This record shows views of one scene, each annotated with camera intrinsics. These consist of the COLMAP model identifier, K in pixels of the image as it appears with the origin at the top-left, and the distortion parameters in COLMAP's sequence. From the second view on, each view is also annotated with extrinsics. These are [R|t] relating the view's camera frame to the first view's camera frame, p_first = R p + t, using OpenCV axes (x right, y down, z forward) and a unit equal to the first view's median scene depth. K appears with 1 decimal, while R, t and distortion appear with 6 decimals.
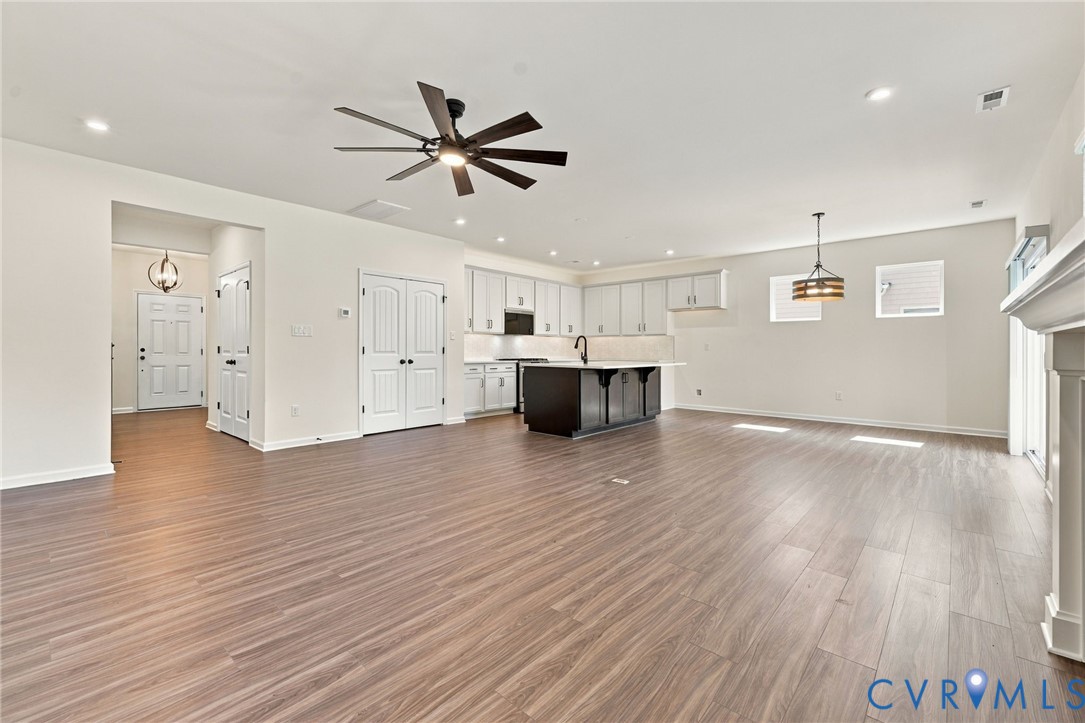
lens RADIAL K [[455.5, 0, 537.3], [0, 455.5, 349.2], [0, 0, 1]] dist [0.000685, 0.000068]
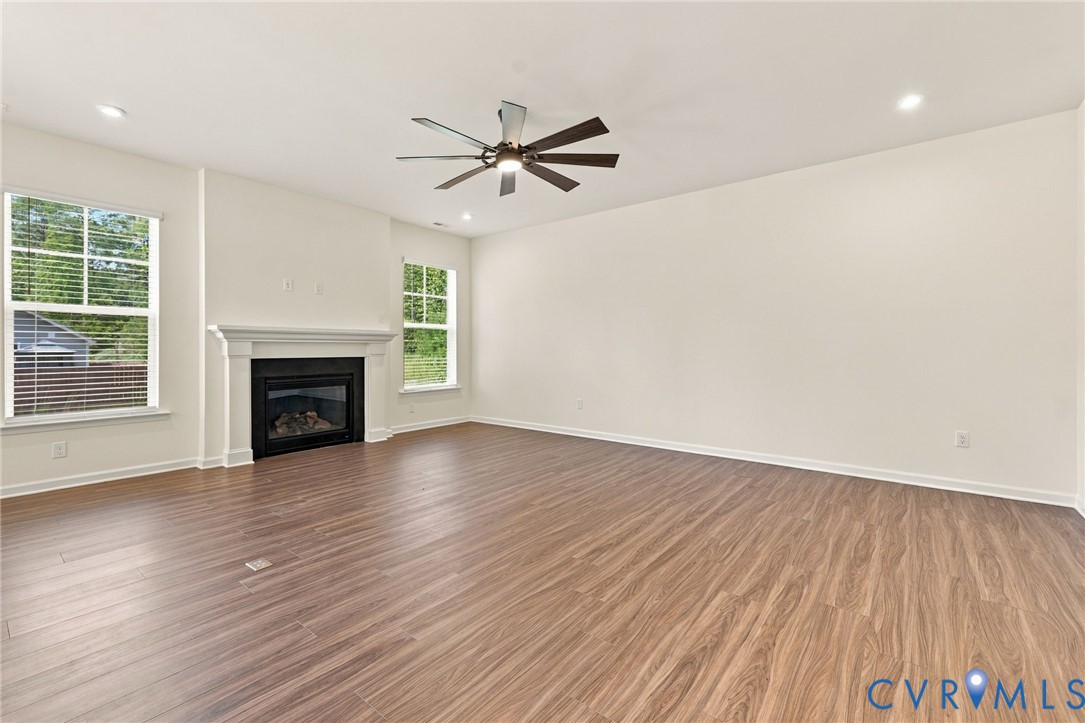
lens RADIAL K [[462.6, 0, 540.3], [0, 462.6, 348.9], [0, 0, 1]] dist [0.008378, -0.000660]
pose [[-0.997941, -0.002702, -0.064076, -0.091544], [-0.002536, 0.999993, -0.002670, 0.002448], [0.064083, -0.002502, -0.997941, 0.999000]]
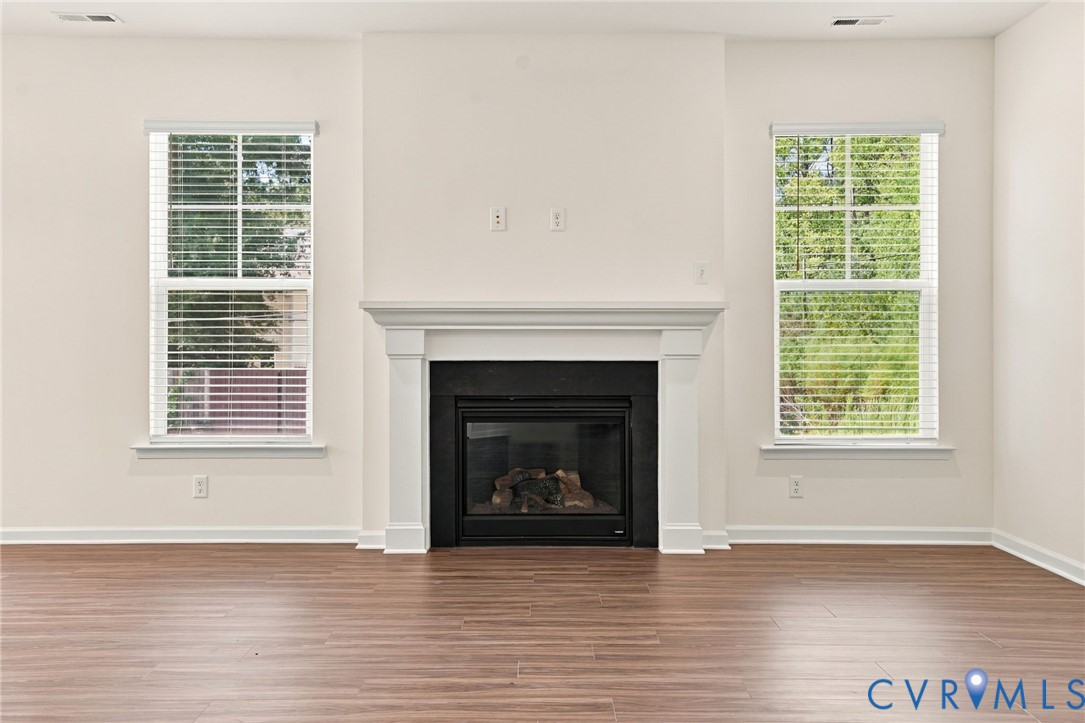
lens RADIAL K [[950.9, 0, 538.4], [0, 950.9, 344.1], [0, 0, 1]] dist [0.037080, 0.008859]
pose [[-0.670923, -0.006919, 0.741494, -0.347835], [-0.004771, 0.999976, 0.005014, -0.001875], [-0.741511, -0.000174, -0.670940, 0.726168]]
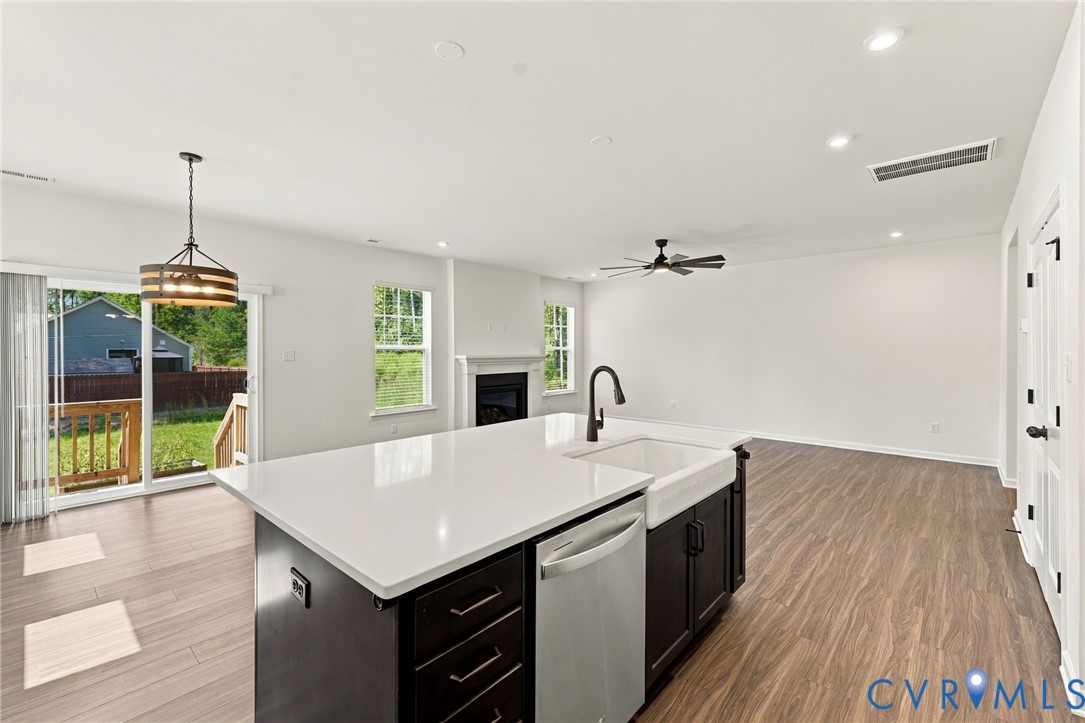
lens RADIAL K [[462.6, 0, 540.3], [0, 462.6, 348.9], [0, 0, 1]] dist [0.008378, -0.000660]
pose [[-0.999992, -0.000531, -0.004063, 0.153791], [-0.000512, 0.999988, -0.004813, -0.043104], [0.004066, -0.004811, -0.999980, 1.400107]]
